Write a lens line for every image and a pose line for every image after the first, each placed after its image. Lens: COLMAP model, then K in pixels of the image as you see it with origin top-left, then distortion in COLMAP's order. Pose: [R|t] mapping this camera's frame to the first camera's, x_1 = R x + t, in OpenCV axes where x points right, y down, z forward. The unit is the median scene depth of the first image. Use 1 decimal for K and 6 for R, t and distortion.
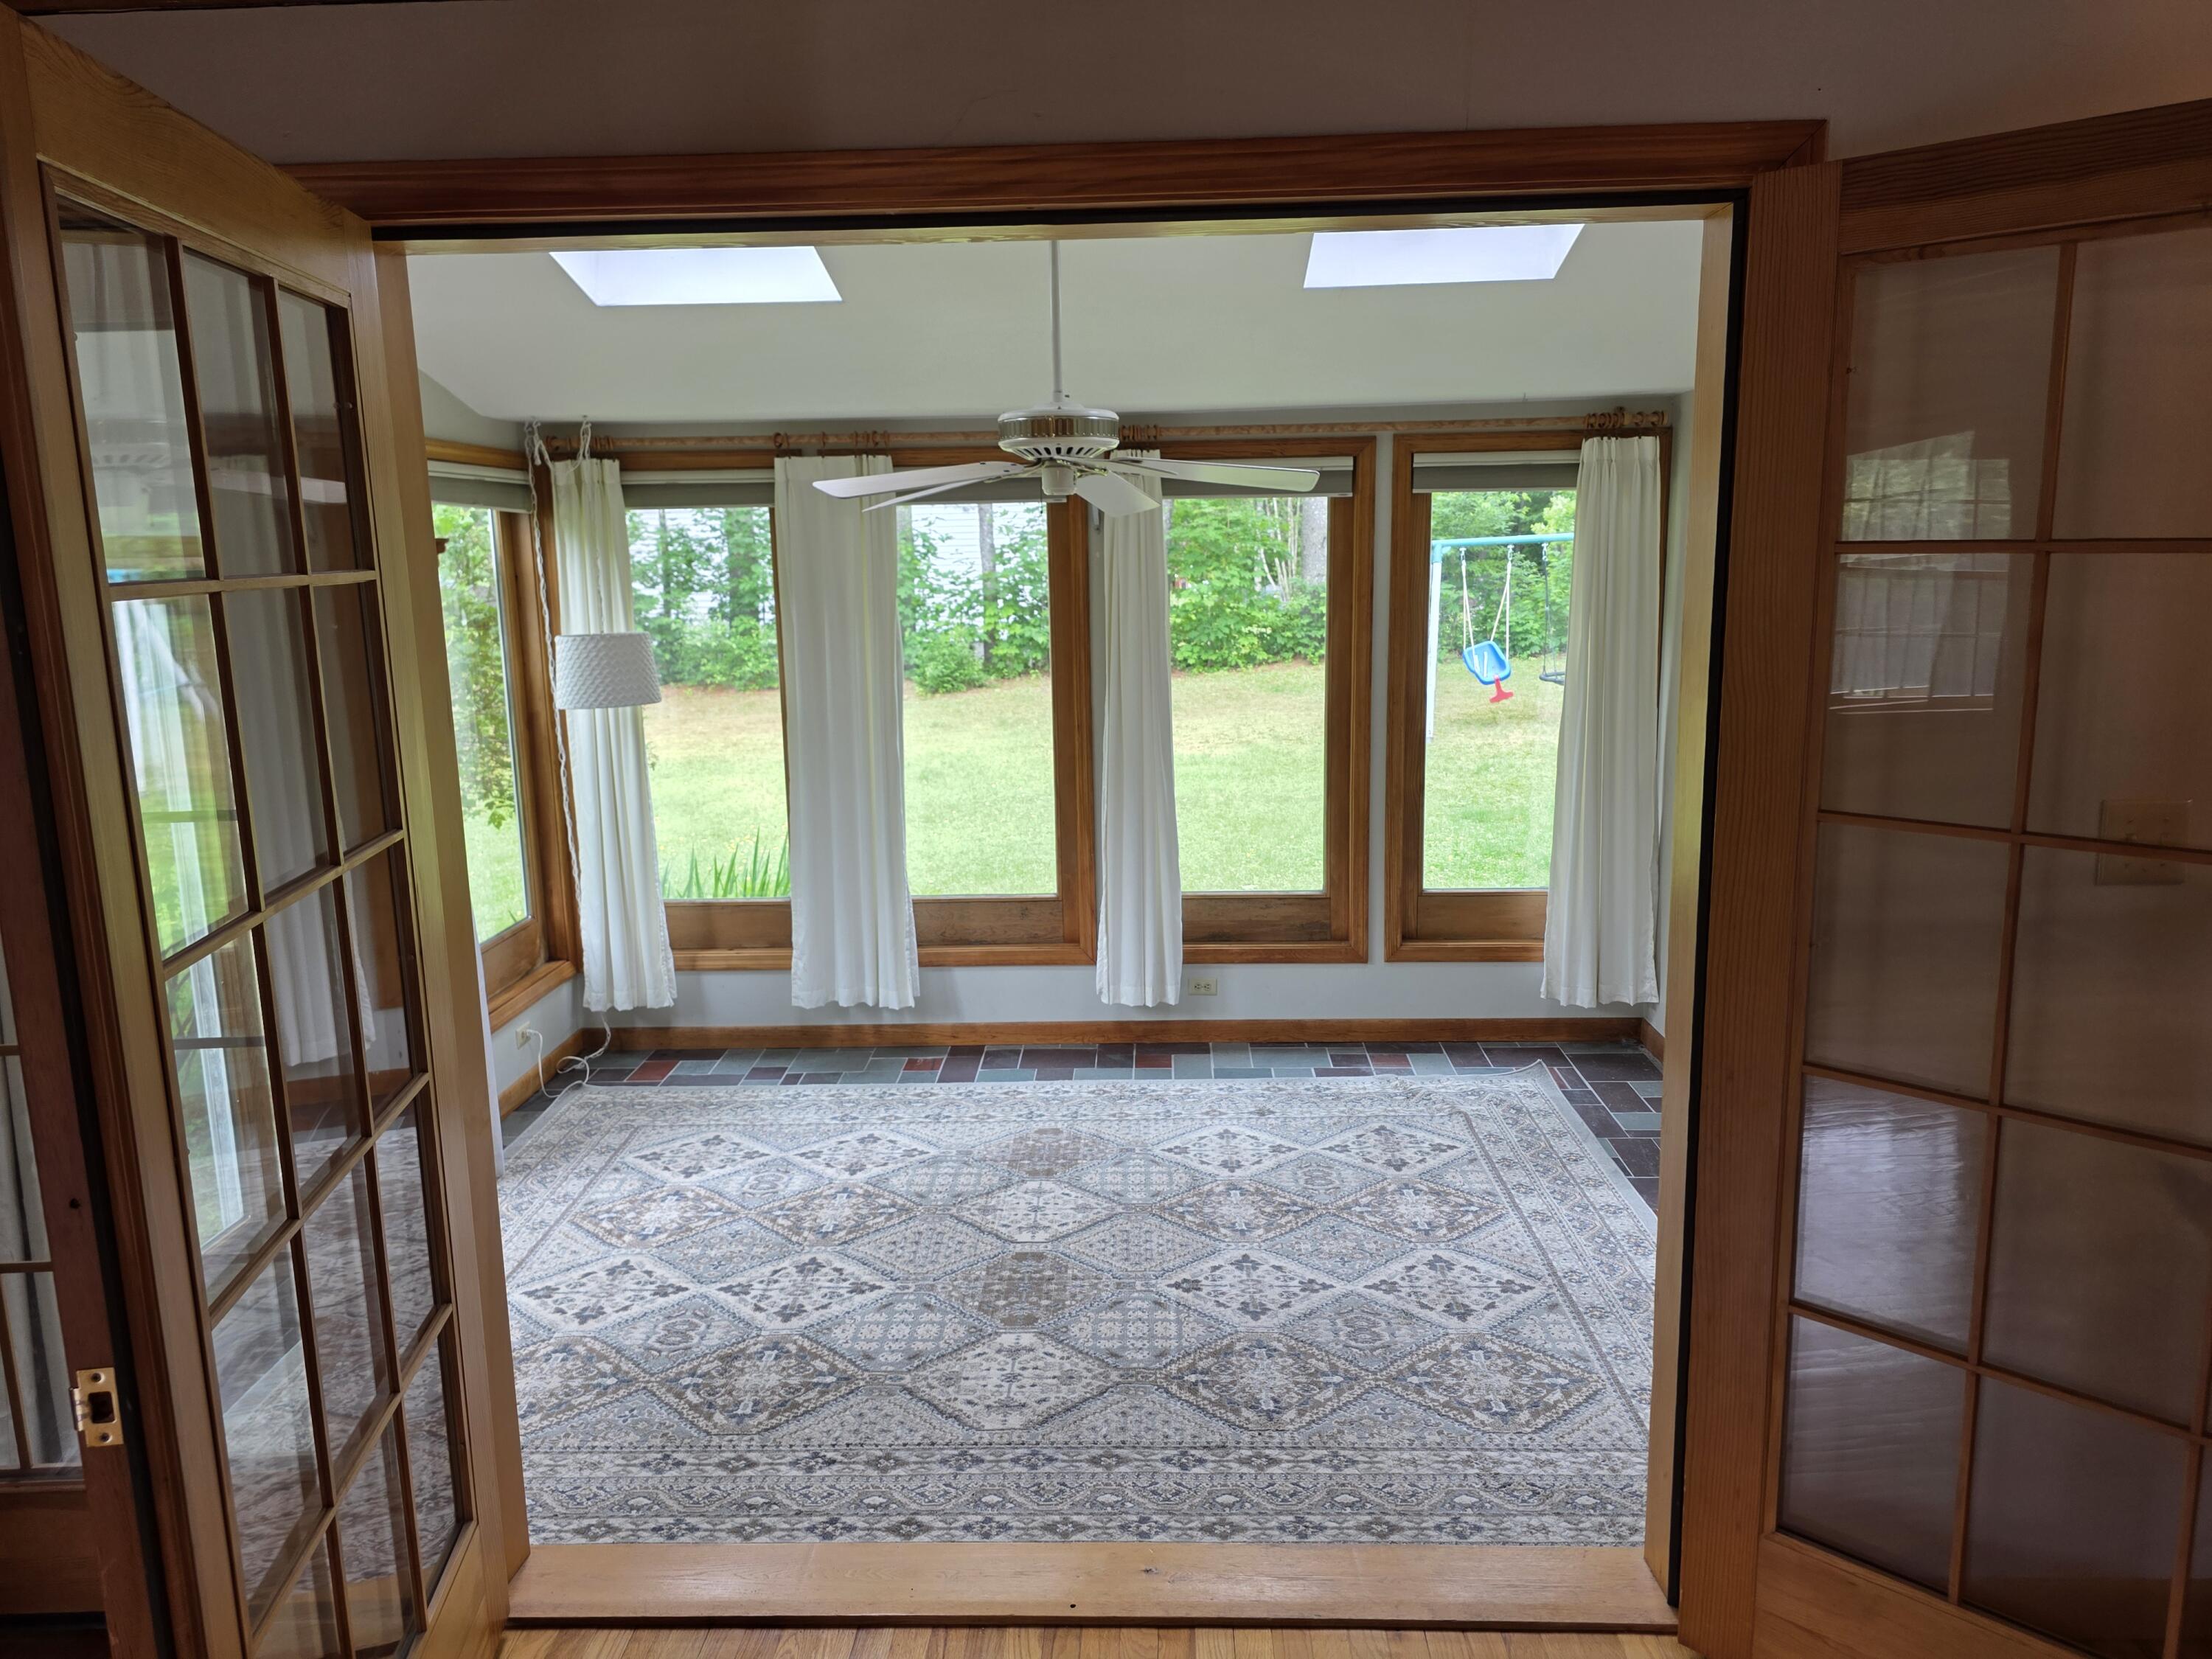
lens RADIAL K [[1471.0, 0, 1102.9], [0, 1471.0, 768.2], [0, 0, 1]] dist [0.091923, -0.204902]
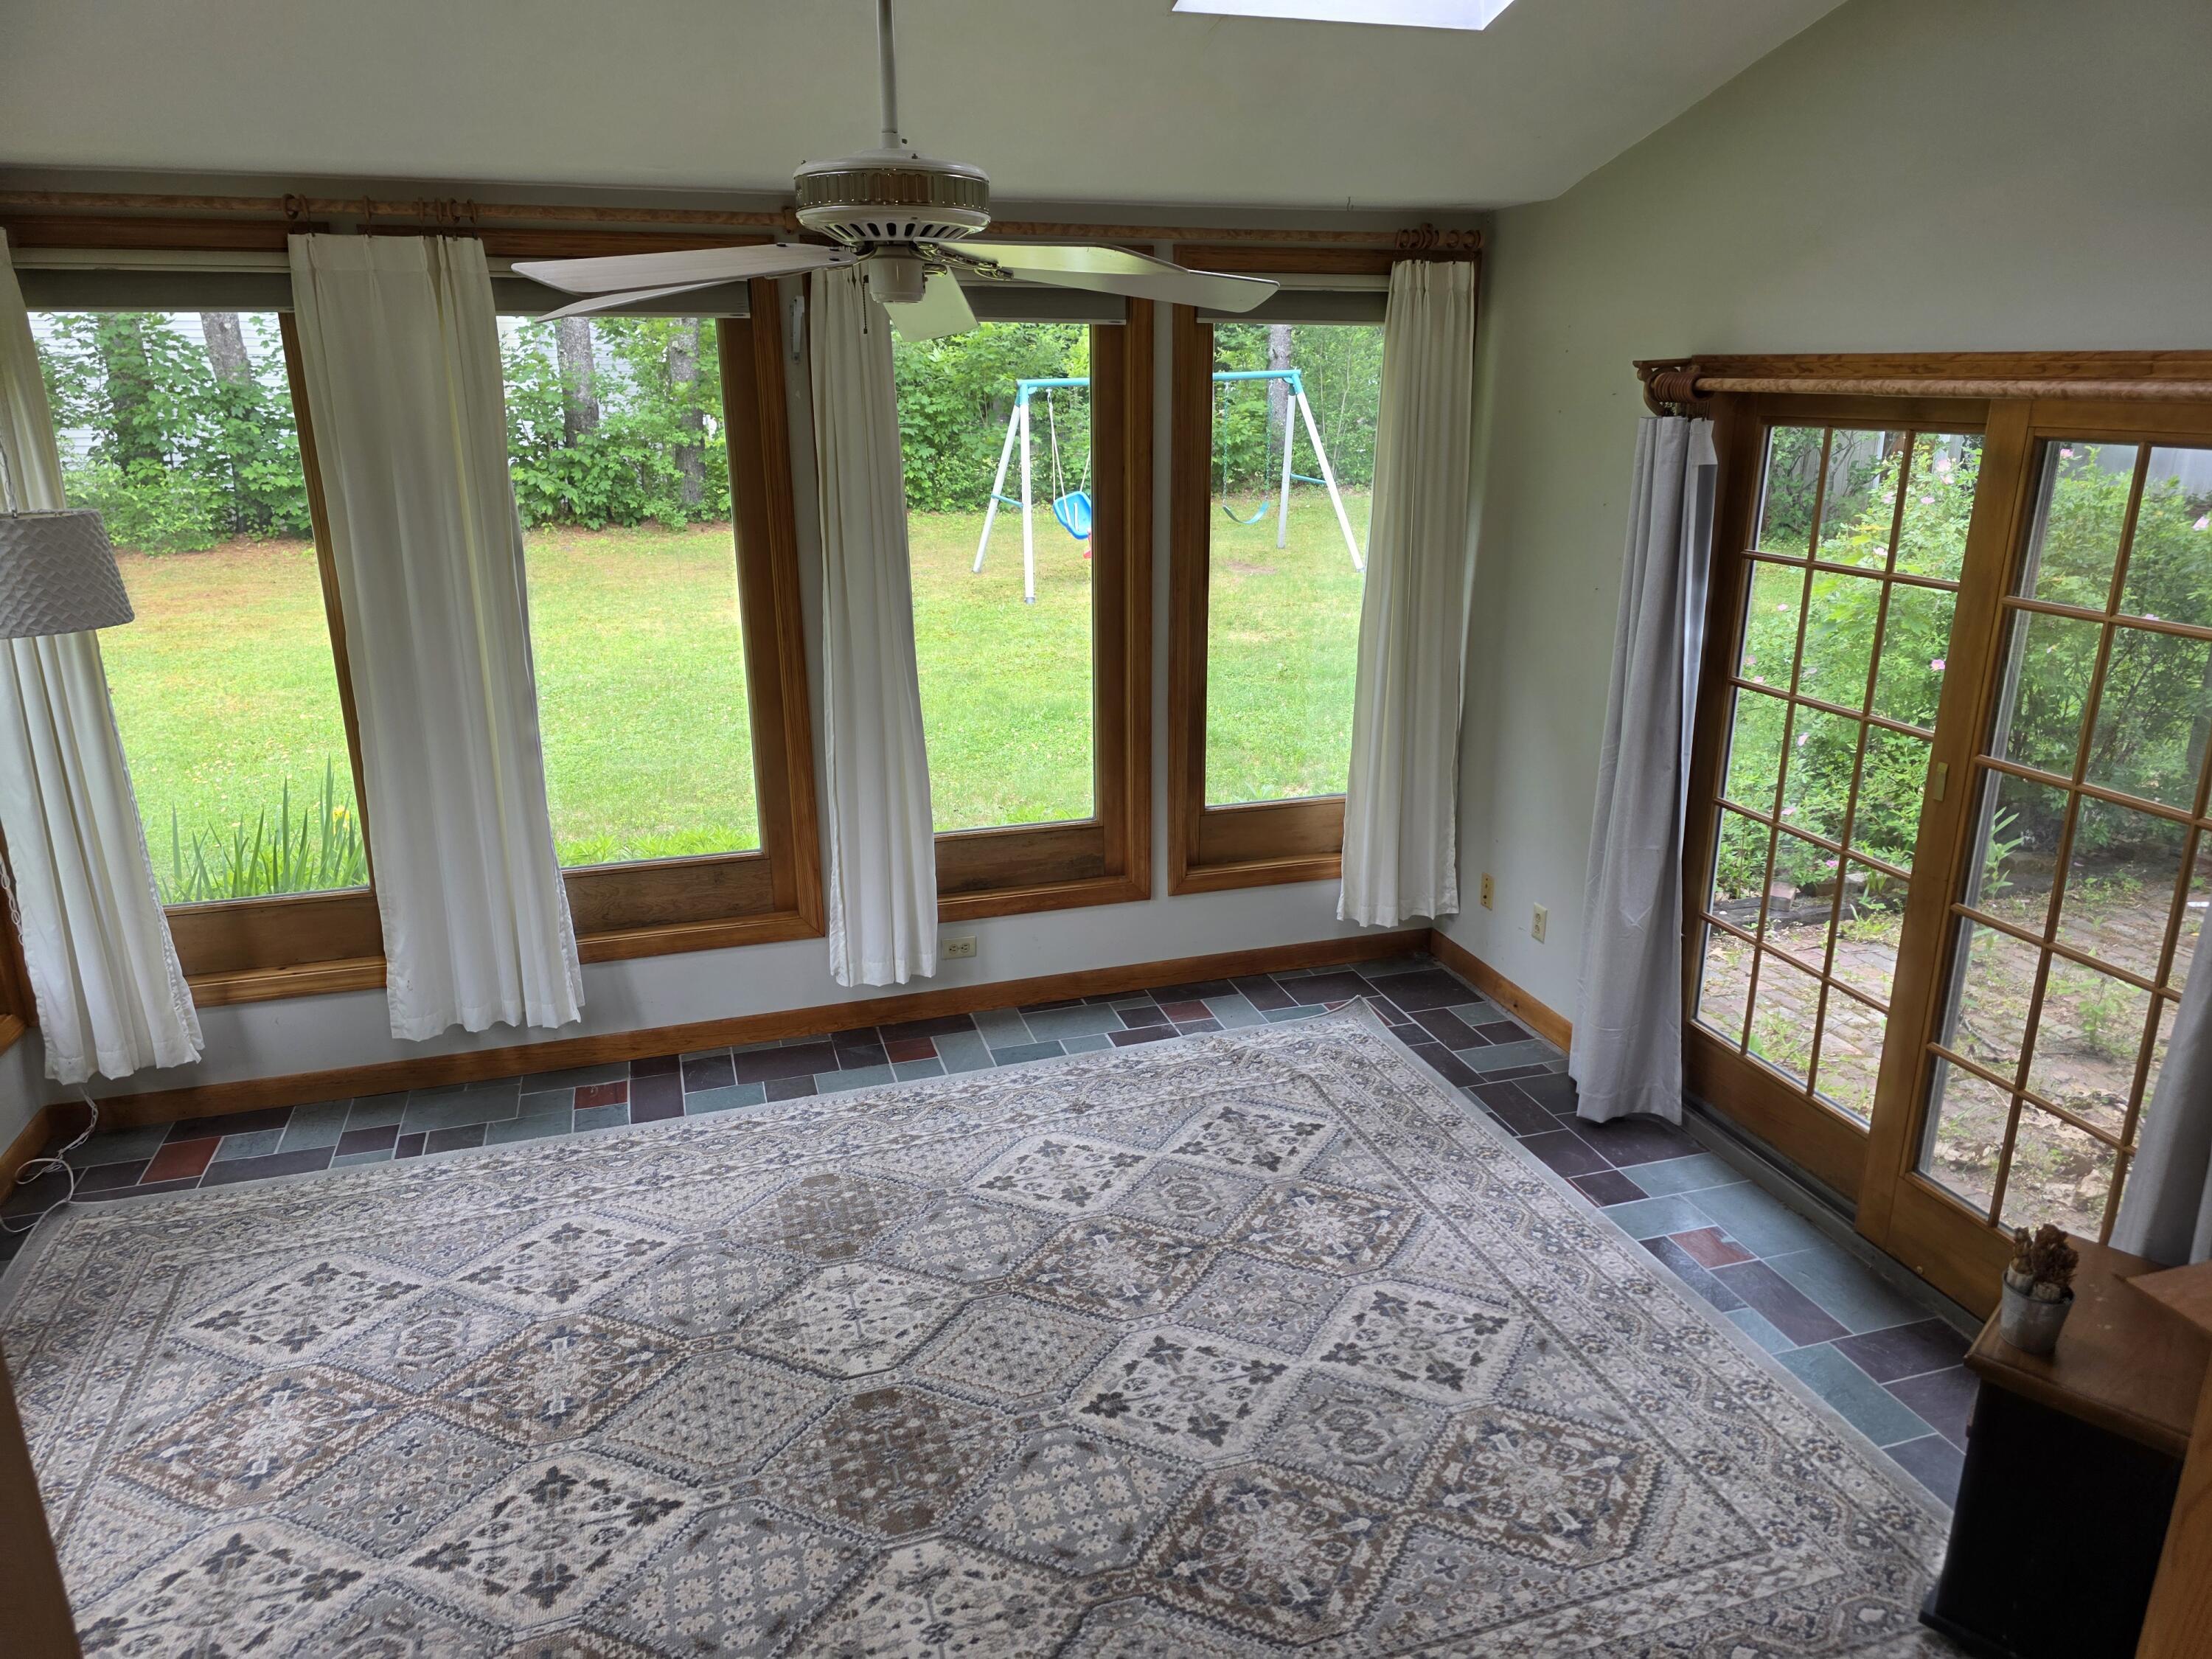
lens RADIAL K [[1471.9, 0, 1118.5], [0, 1471.9, 792.5], [0, 0, 1]] dist [0.055242, -0.056246]
pose [[0.940375, -0.074987, 0.331771, -0.120615], [0.034167, 0.991287, 0.127210, -0.038422], [-0.338420, -0.108290, 0.934743, 0.247084]]
